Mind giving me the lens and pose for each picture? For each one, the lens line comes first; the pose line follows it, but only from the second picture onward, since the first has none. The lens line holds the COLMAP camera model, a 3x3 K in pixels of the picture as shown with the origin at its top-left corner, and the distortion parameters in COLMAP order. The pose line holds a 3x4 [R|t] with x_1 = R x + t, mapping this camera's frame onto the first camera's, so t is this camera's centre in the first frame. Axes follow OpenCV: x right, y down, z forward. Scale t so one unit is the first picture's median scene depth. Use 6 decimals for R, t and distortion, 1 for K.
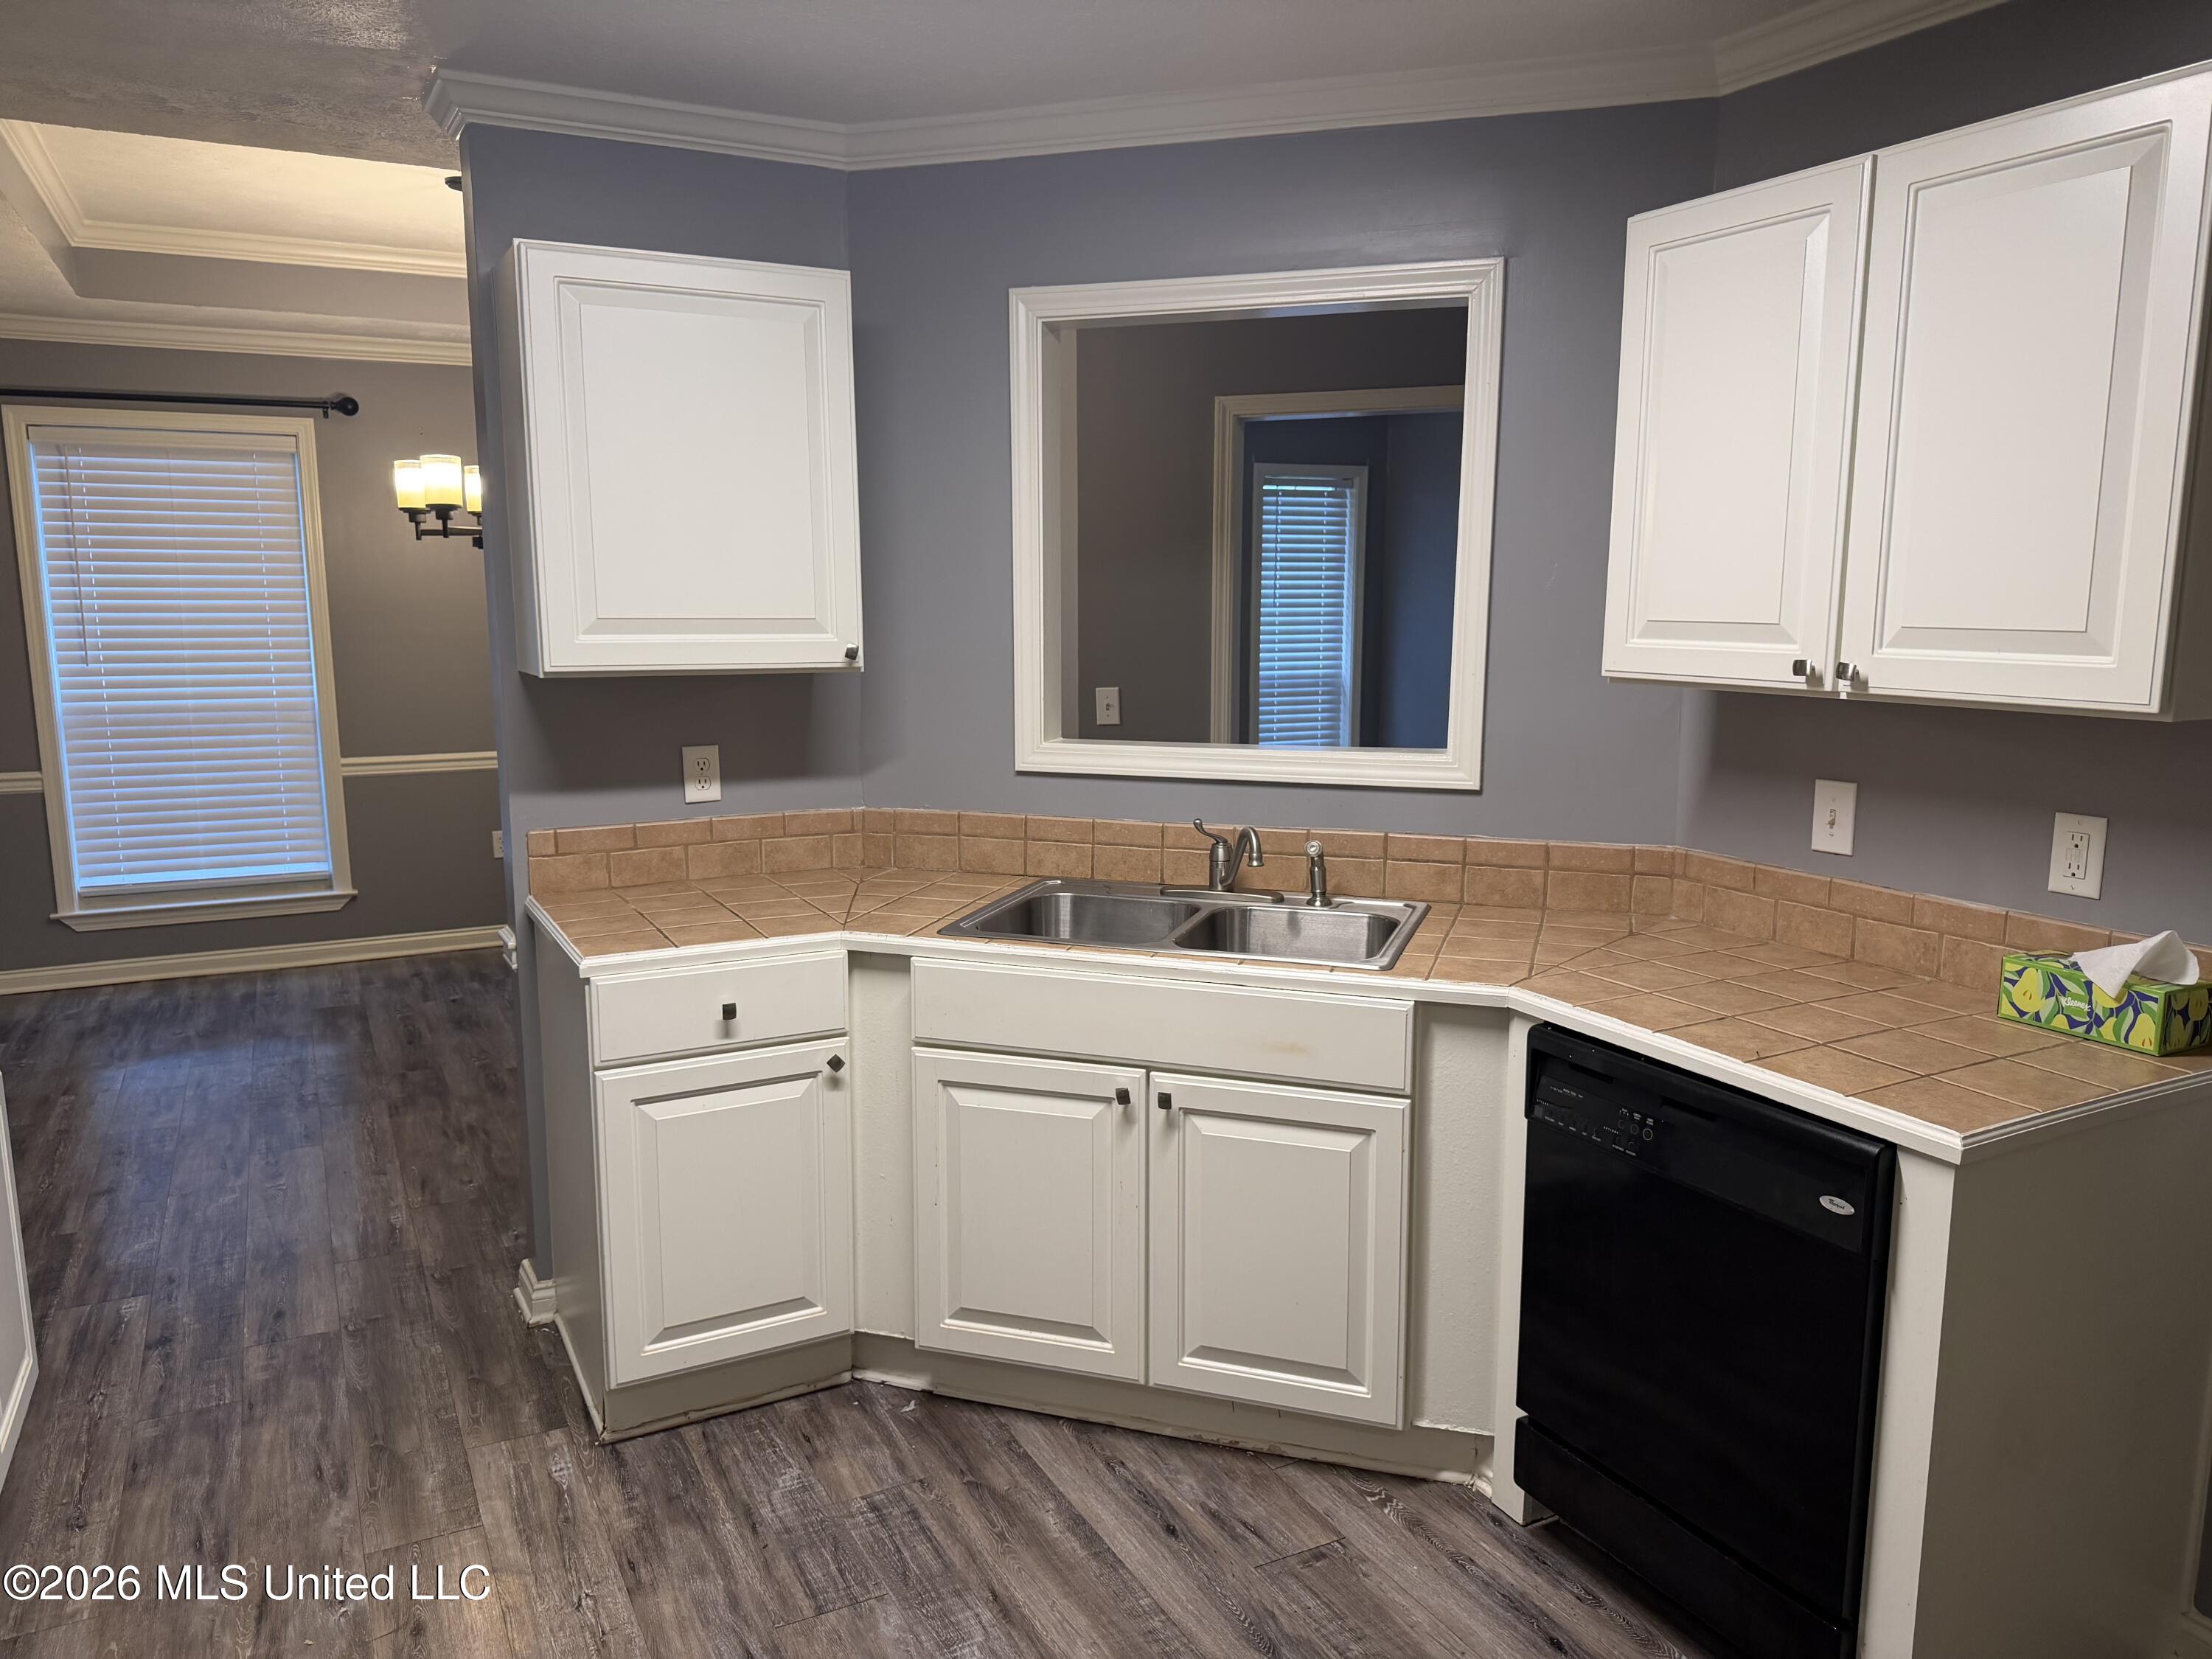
lens RADIAL K [[1546.1, 0, 1106.0], [0, 1546.1, 829.5], [0, 0, 1]] dist [0.040309, -0.023590]
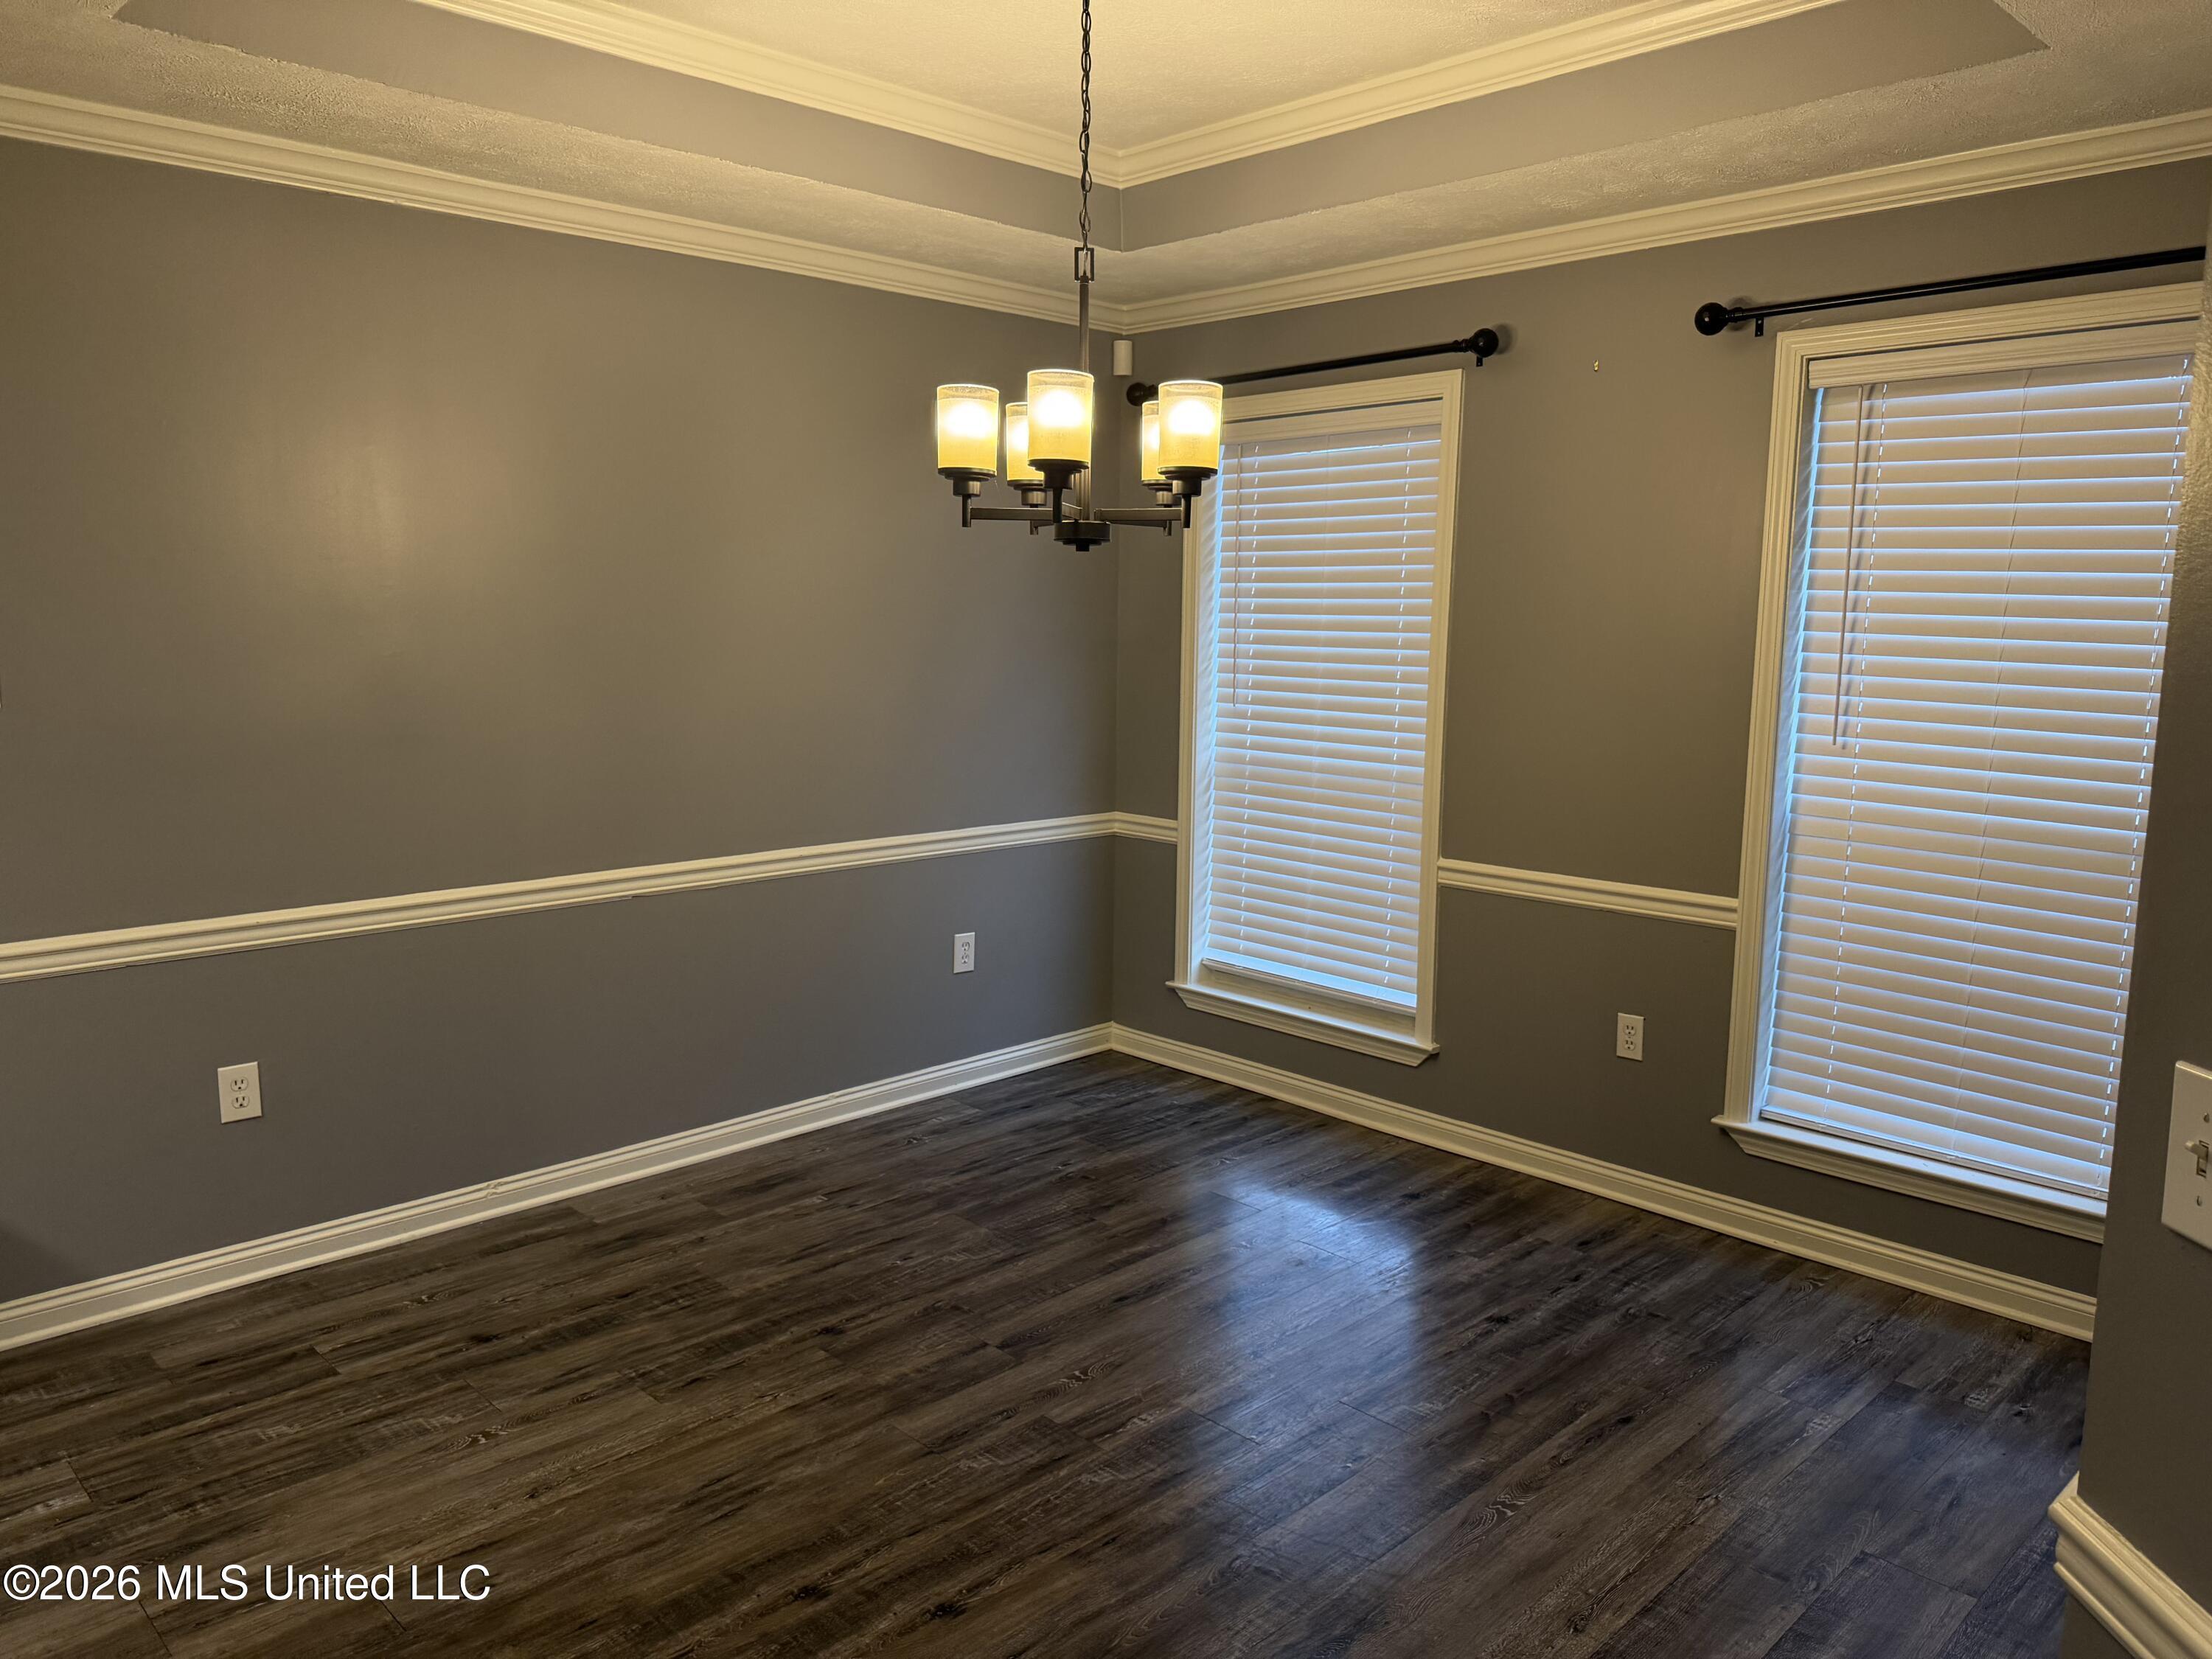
lens RADIAL K [[1546.6, 0, 1090.0], [0, 1546.6, 820.9], [0, 0, 1]] dist [0.126127, -0.202174]
pose [[0.284910, 0.130647, -0.949609, 0.133176], [-0.155319, 0.983869, 0.088760, -0.104671], [0.945887, 0.122203, 0.300606, 0.672717]]
